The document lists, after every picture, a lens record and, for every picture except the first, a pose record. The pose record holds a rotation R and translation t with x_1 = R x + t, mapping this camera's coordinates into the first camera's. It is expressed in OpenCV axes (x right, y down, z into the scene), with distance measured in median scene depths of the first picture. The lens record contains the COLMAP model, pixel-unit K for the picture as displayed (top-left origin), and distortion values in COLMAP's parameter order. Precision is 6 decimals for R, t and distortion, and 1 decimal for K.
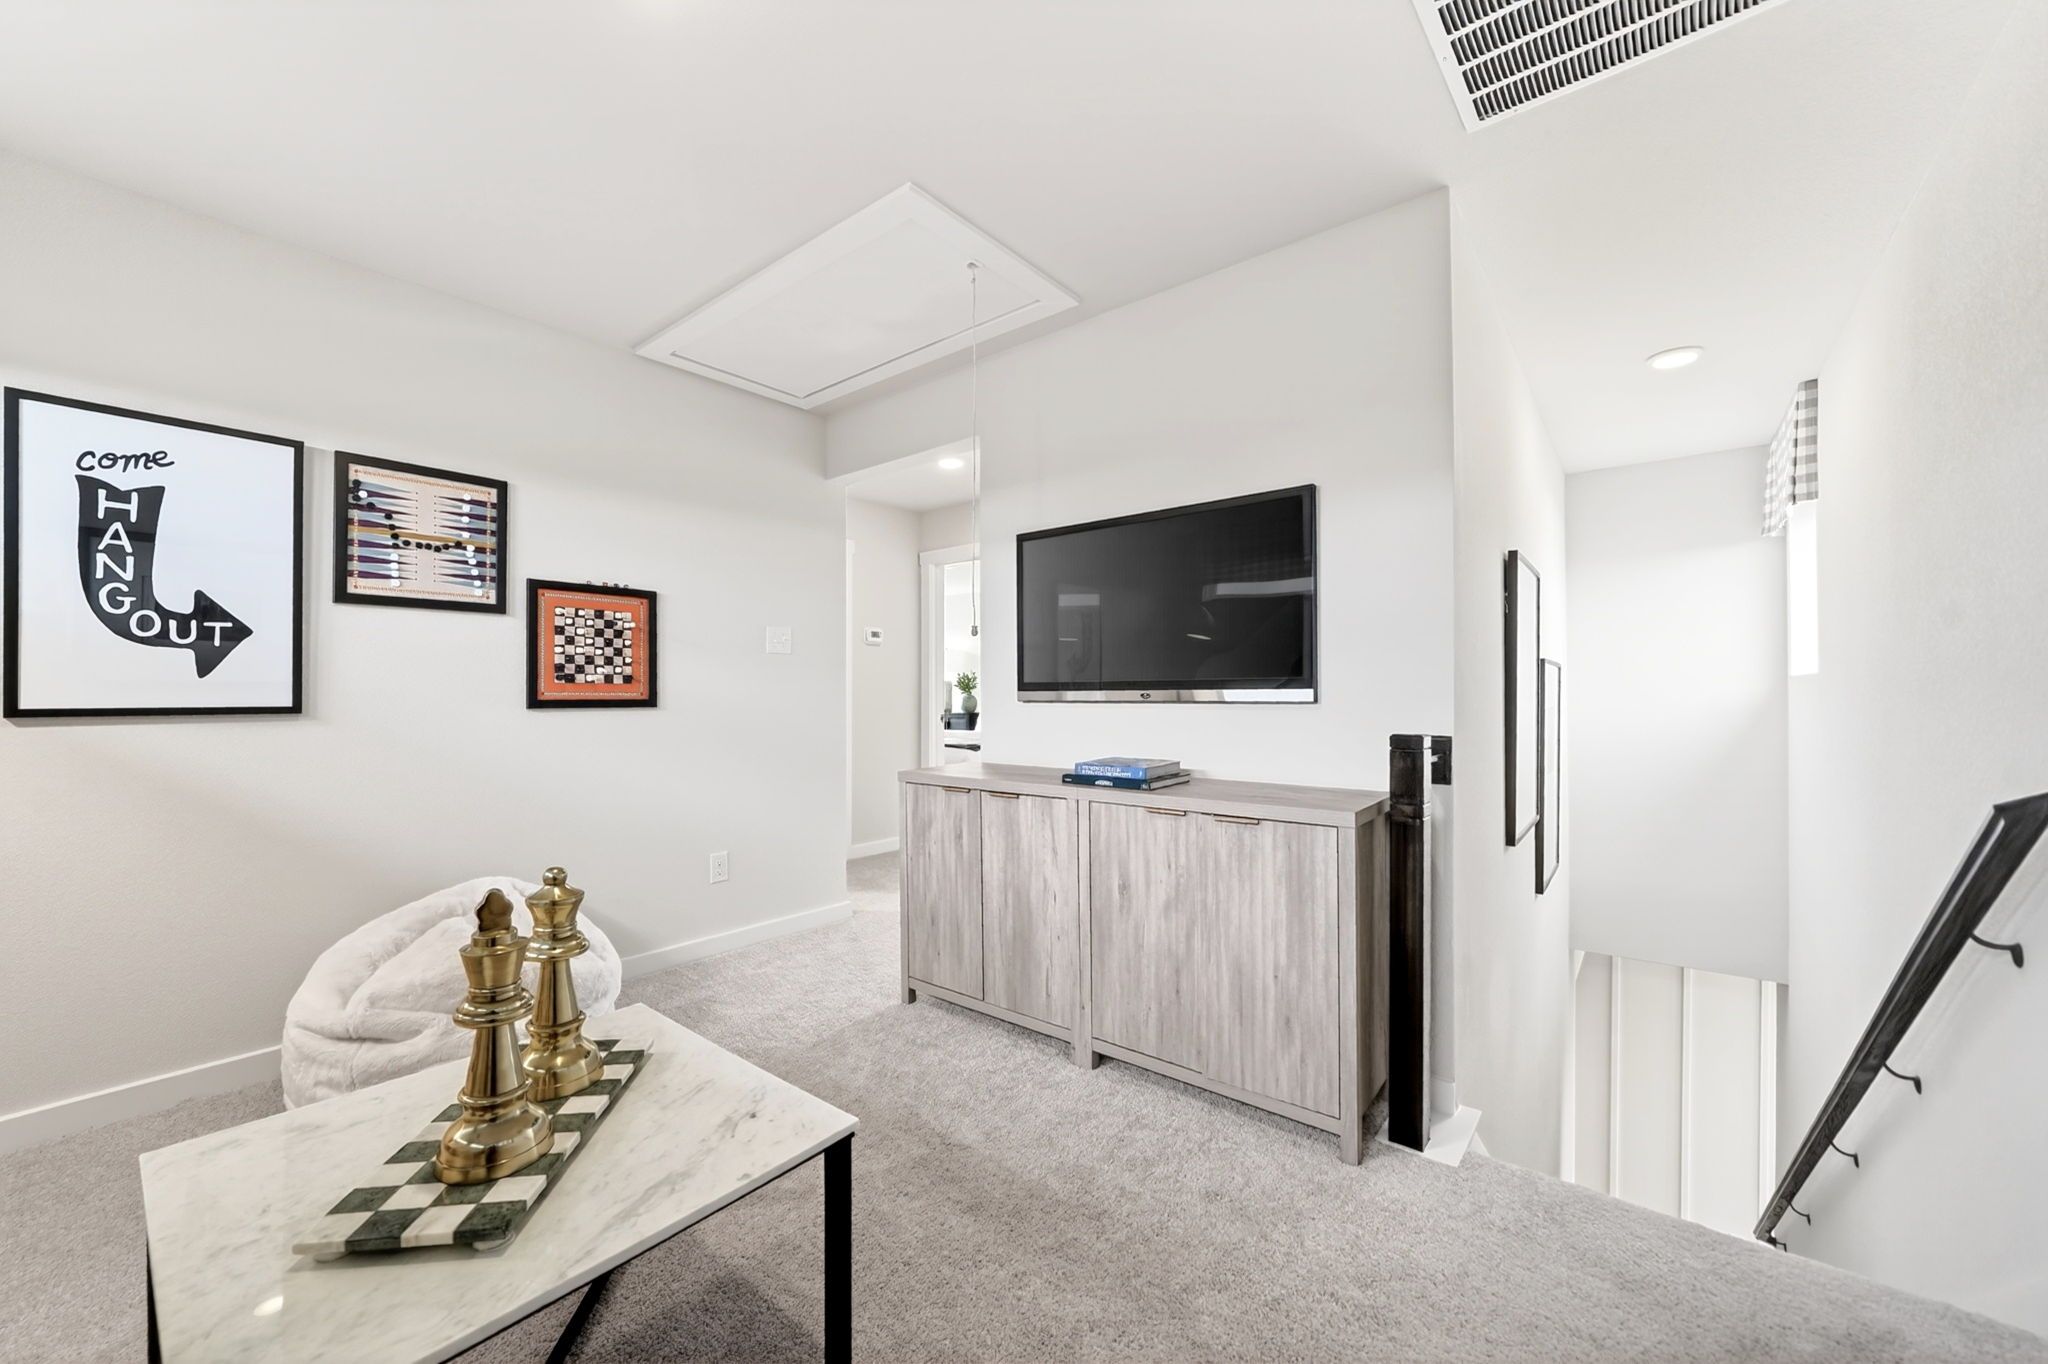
lens RADIAL K [[778.9, 0, 1020.3], [0, 778.9, 690.0], [0, 0, 1]] dist [-0.000834, -0.000177]
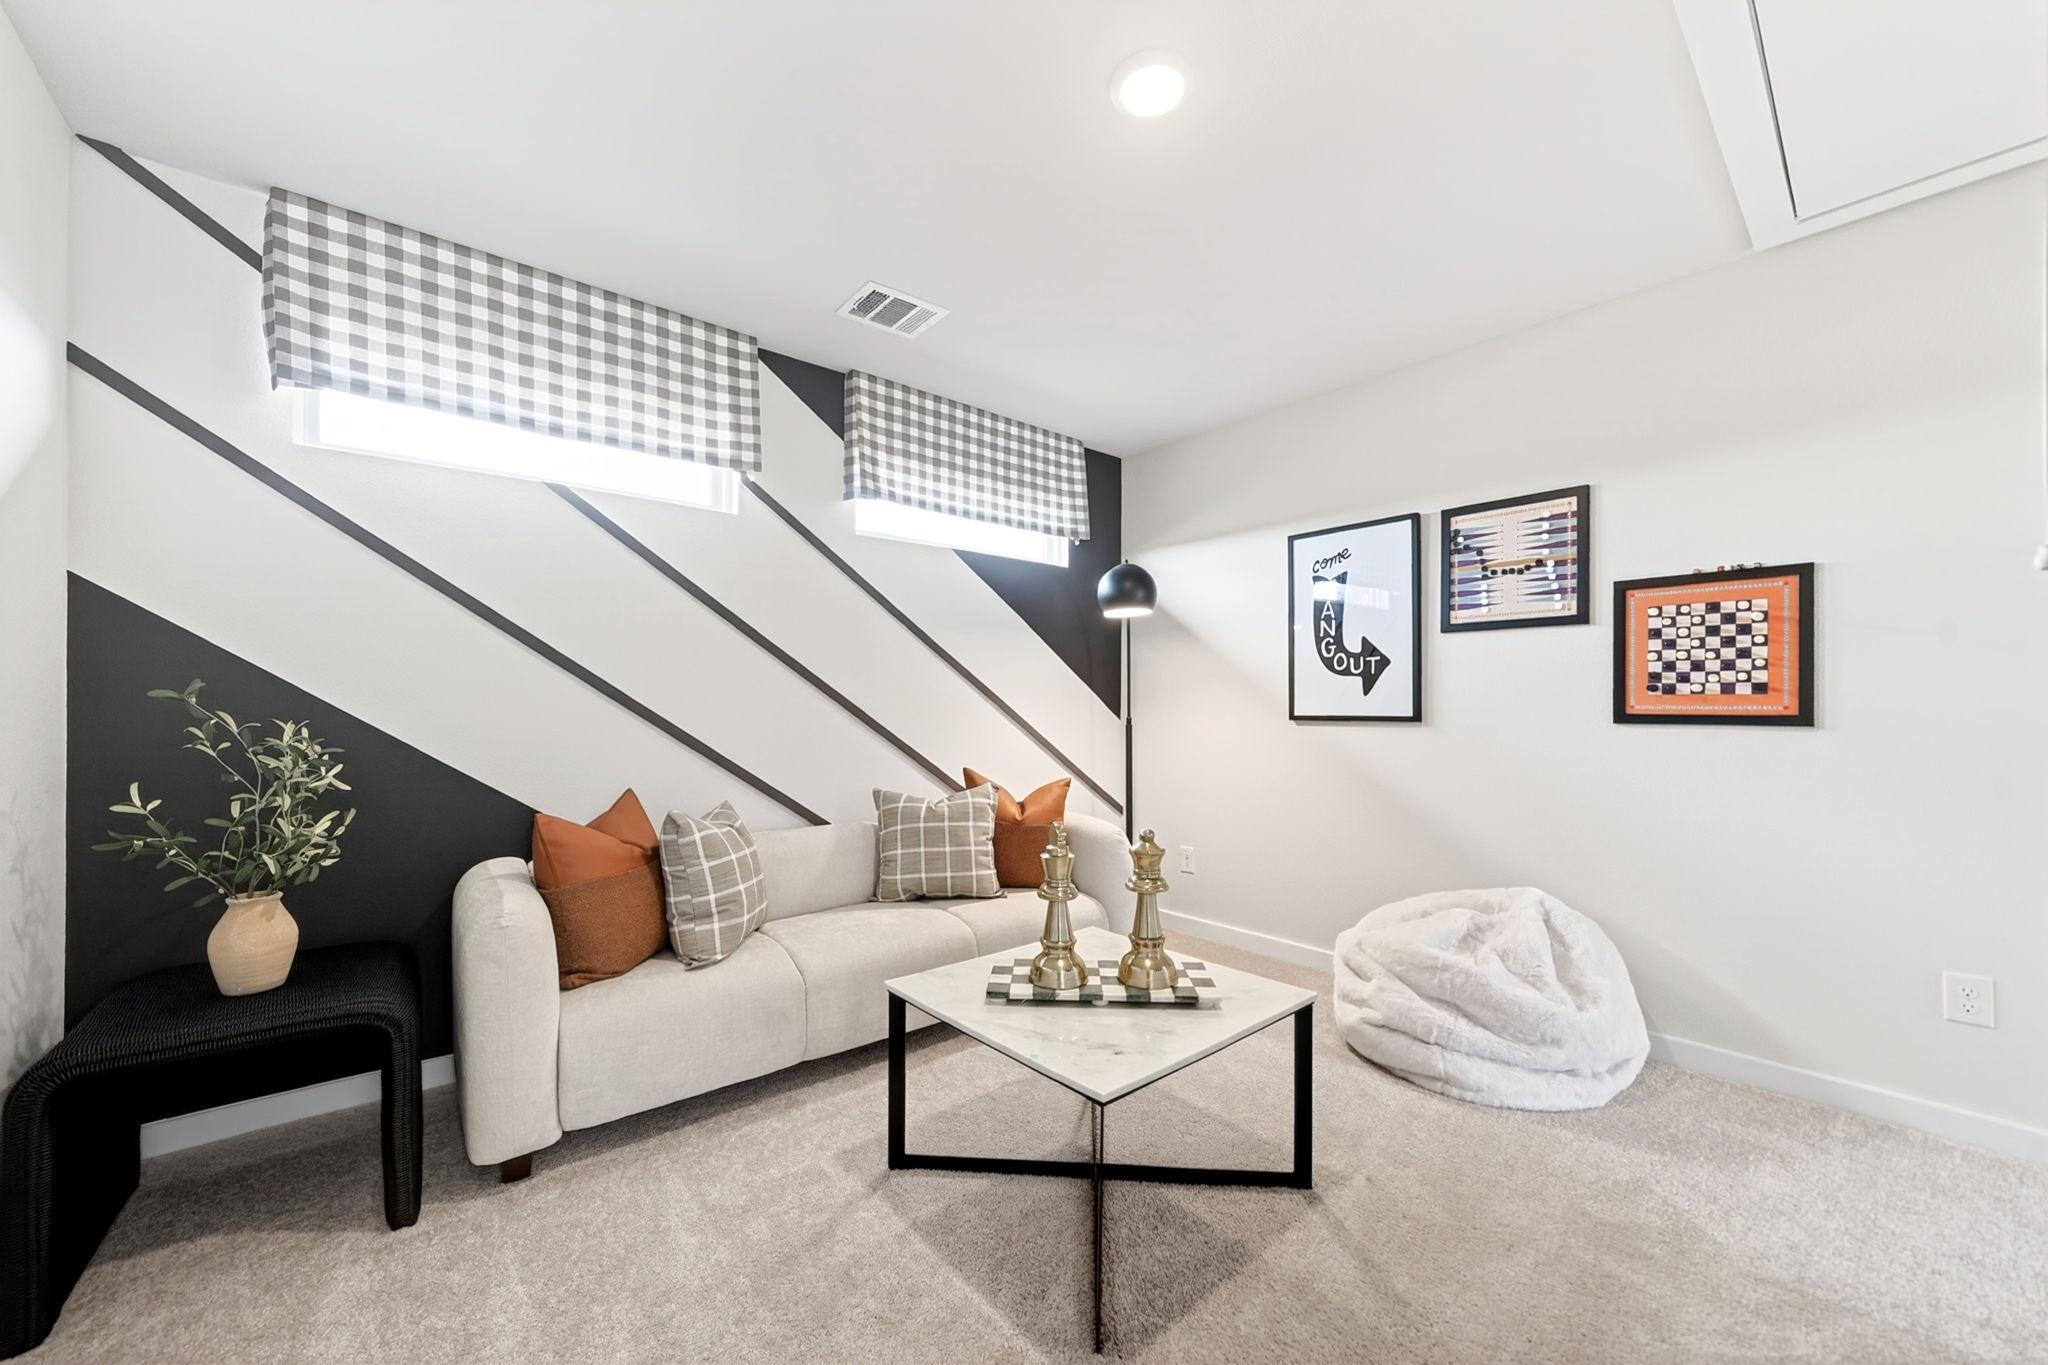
lens RADIAL K [[778.9, 0, 1020.3], [0, 778.9, 690.5], [0, 0, 1]] dist [-0.000834, -0.000177]
pose [[-0.164438, -0.016992, -0.986241, 0.404617], [0.005698, 0.999819, -0.018176, -0.002183], [0.986371, -0.008609, -0.164311, 0.483451]]
